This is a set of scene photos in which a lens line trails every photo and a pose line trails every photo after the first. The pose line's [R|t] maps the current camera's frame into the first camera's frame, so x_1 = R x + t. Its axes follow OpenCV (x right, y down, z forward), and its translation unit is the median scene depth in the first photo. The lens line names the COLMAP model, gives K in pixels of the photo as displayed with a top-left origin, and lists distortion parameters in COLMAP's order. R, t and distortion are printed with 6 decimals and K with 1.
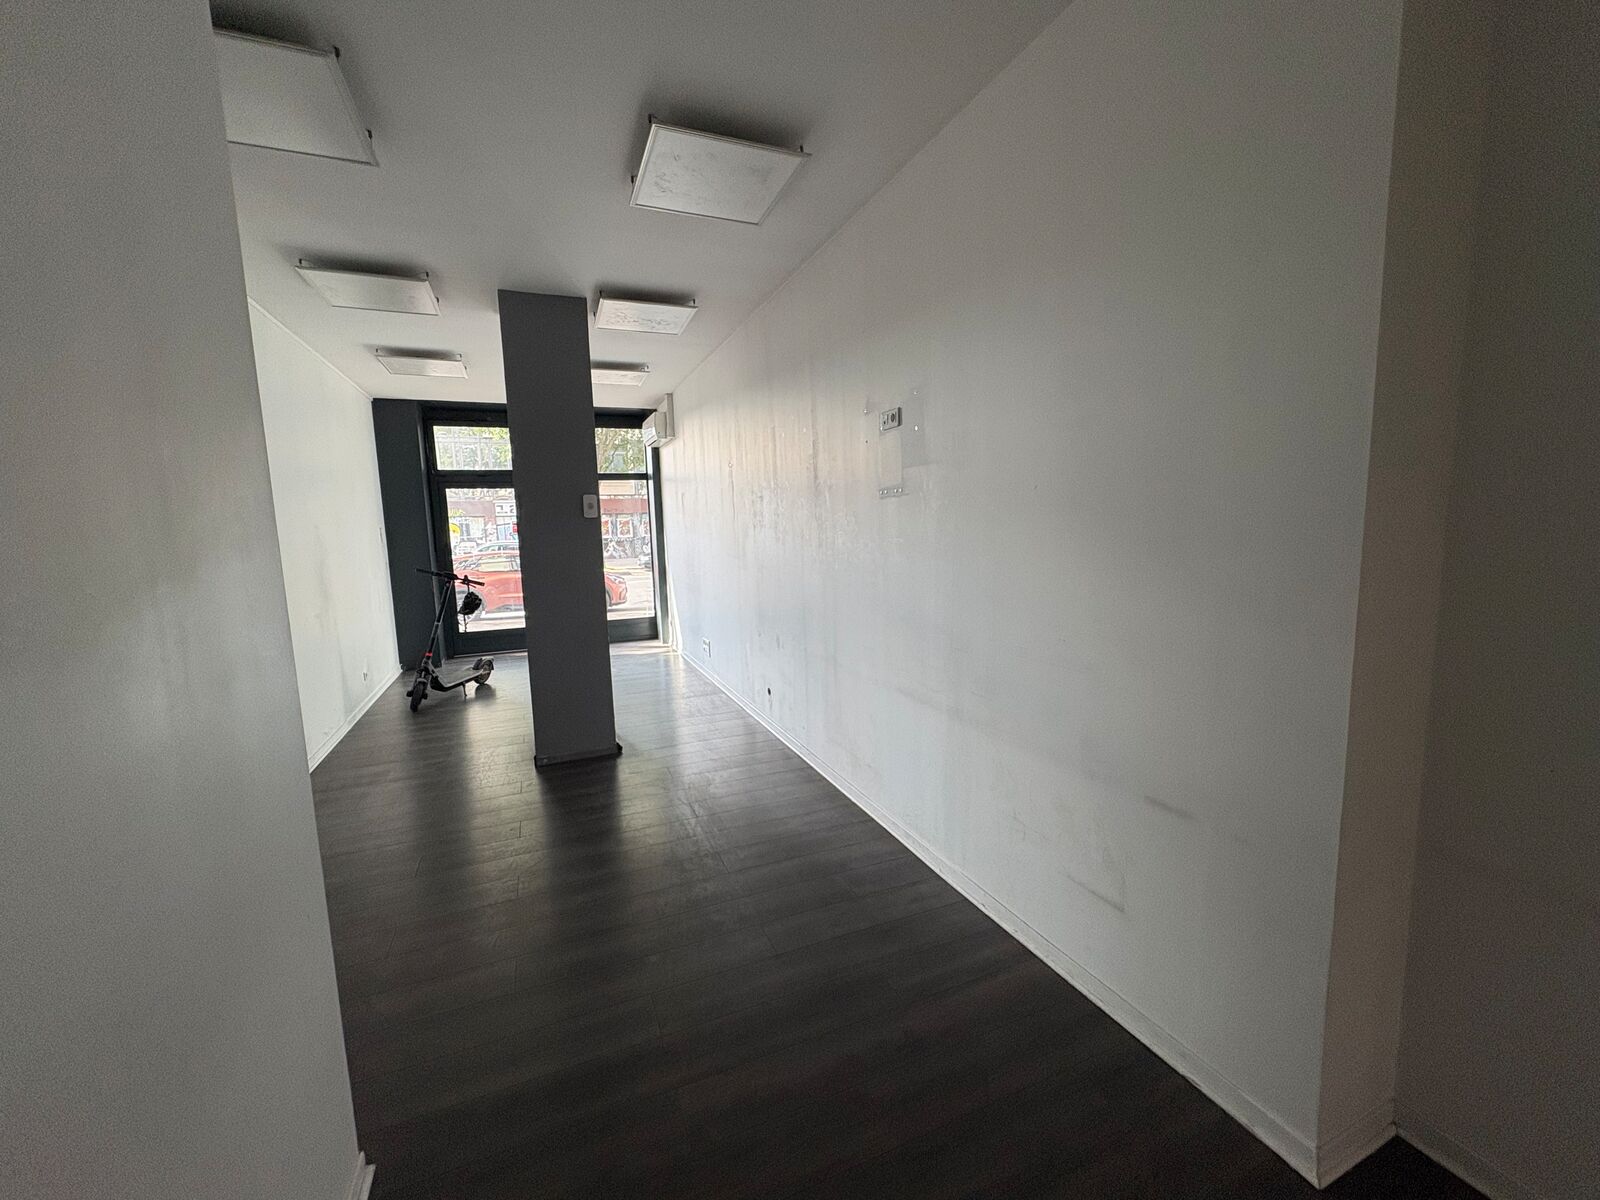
lens RADIAL K [[636.2, 0, 799.8], [0, 636.2, 603.1], [0, 0, 1]] dist [0.000982, 0.000040]
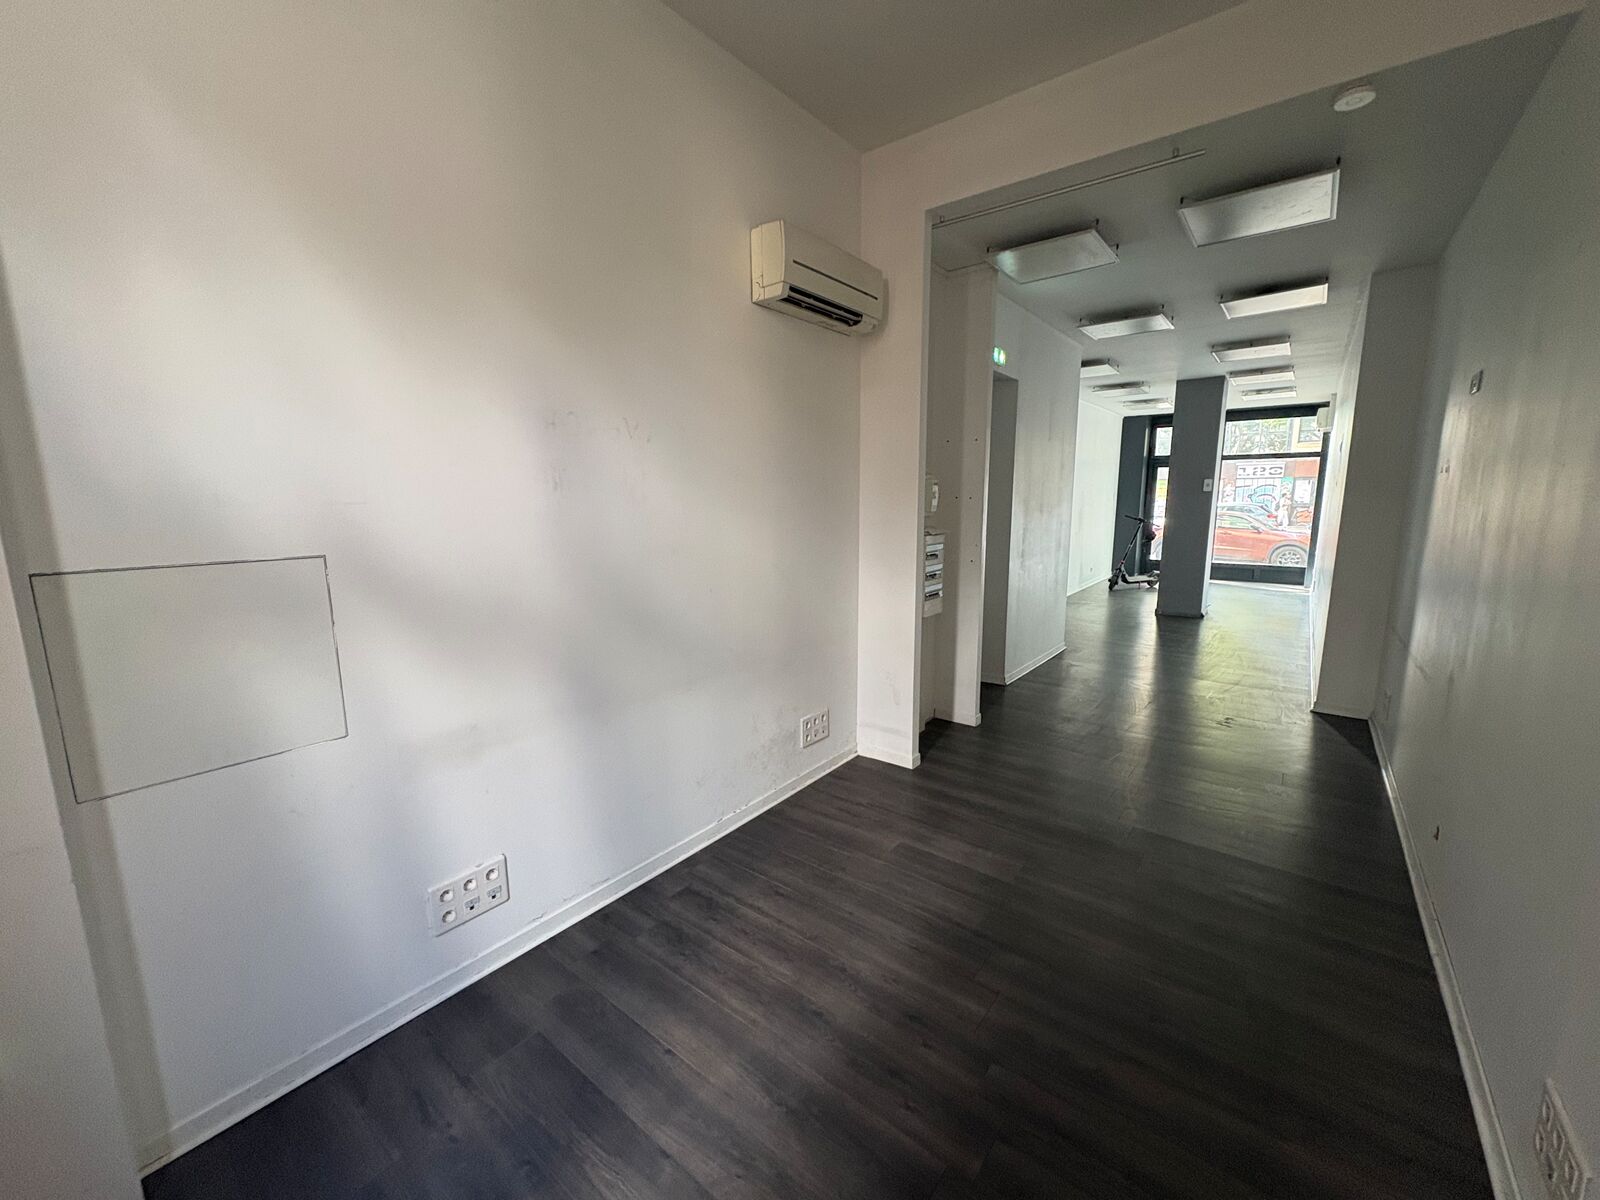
lens RADIAL K [[636.2, 0, 795.9], [0, 636.2, 600.4], [0, 0, 1]] dist [0.000982, 0.000040]
pose [[0.486918, 0.163129, -0.858079, 0.566869], [-0.112701, 0.985926, 0.123481, 0.068904], [0.866146, 0.036582, 0.498450, -0.752608]]
